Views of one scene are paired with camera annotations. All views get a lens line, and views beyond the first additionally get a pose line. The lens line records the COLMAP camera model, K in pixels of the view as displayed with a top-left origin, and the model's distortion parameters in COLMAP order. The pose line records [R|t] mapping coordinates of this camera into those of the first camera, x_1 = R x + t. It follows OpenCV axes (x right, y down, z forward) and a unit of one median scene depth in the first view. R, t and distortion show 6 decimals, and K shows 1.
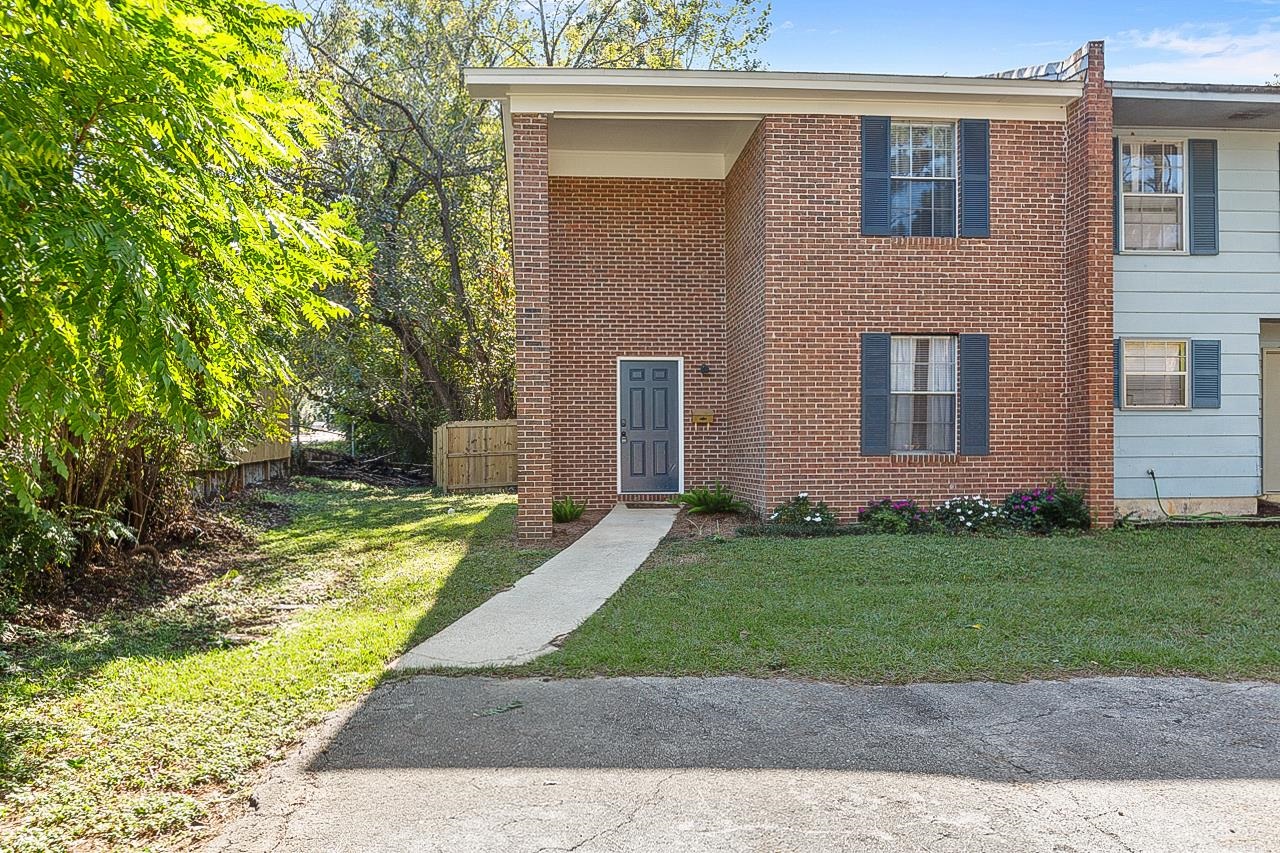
lens RADIAL K [[924.9, 0, 636.0], [0, 924.9, 452.4], [0, 0, 1]] dist [0.005418, -0.002893]
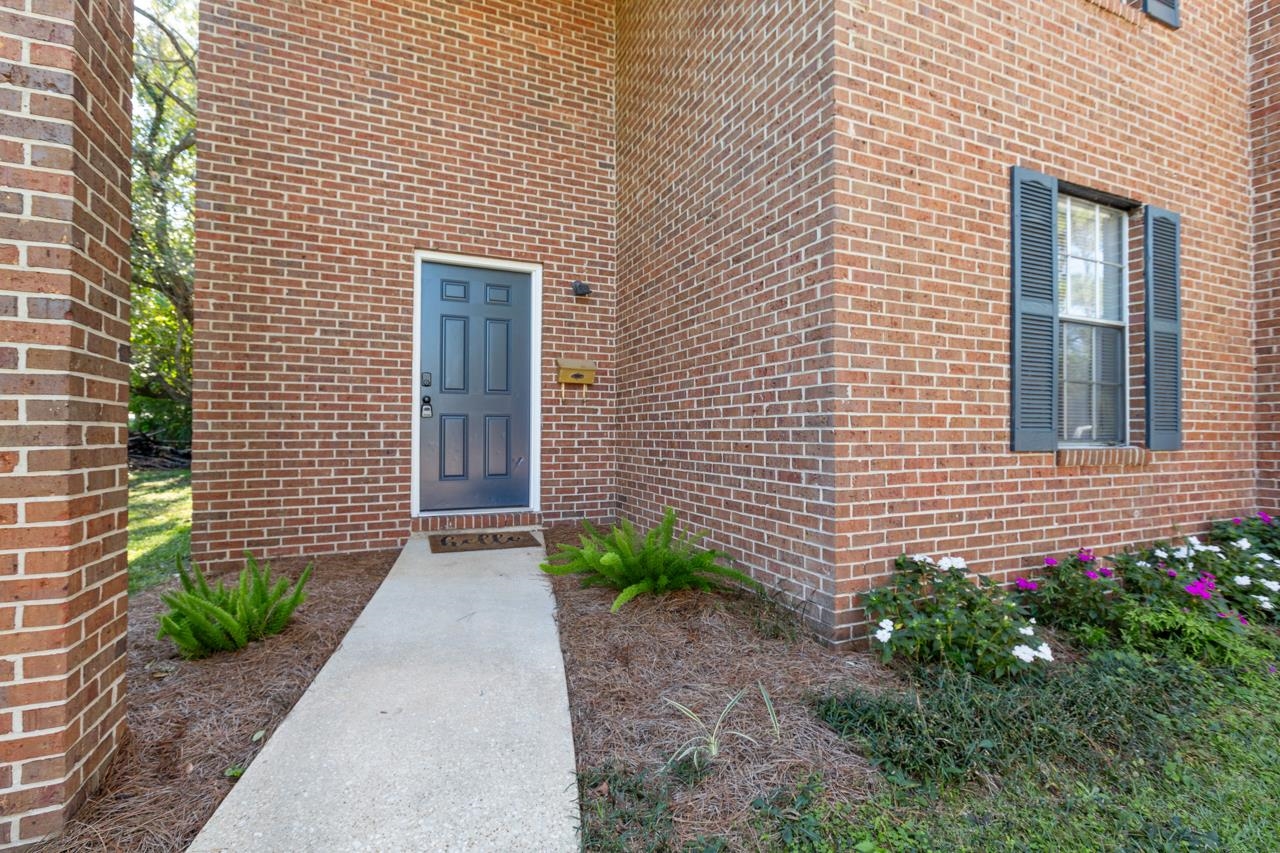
lens RADIAL K [[576.2, 0, 632.6], [0, 576.2, 420.9], [0, 0, 1]] dist [-0.001478, -0.000350]
pose [[0.948818, 0.014216, 0.315502, -0.006399], [-0.008518, 0.999775, -0.019431, -0.003643], [-0.315708, 0.015749, 0.948726, 0.788101]]
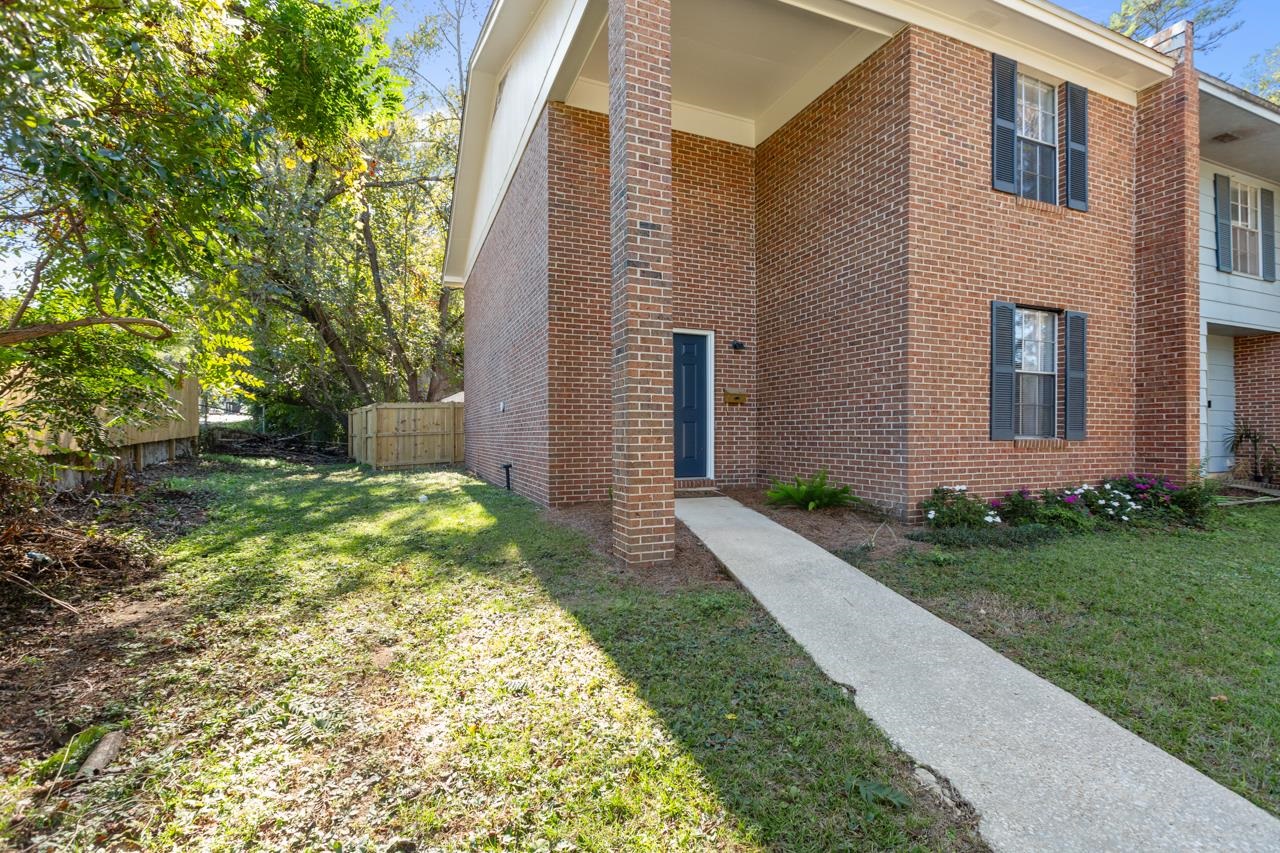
lens RADIAL K [[574.2, 0, 637.1], [0, 574.2, 430.9], [0, 0, 1]] dist [-0.000111, -0.000096]
pose [[0.953345, 0.008138, 0.301772, -0.235880], [-0.007051, 0.999964, -0.004692, -0.000236], [-0.301800, 0.002345, 0.953368, 0.571402]]
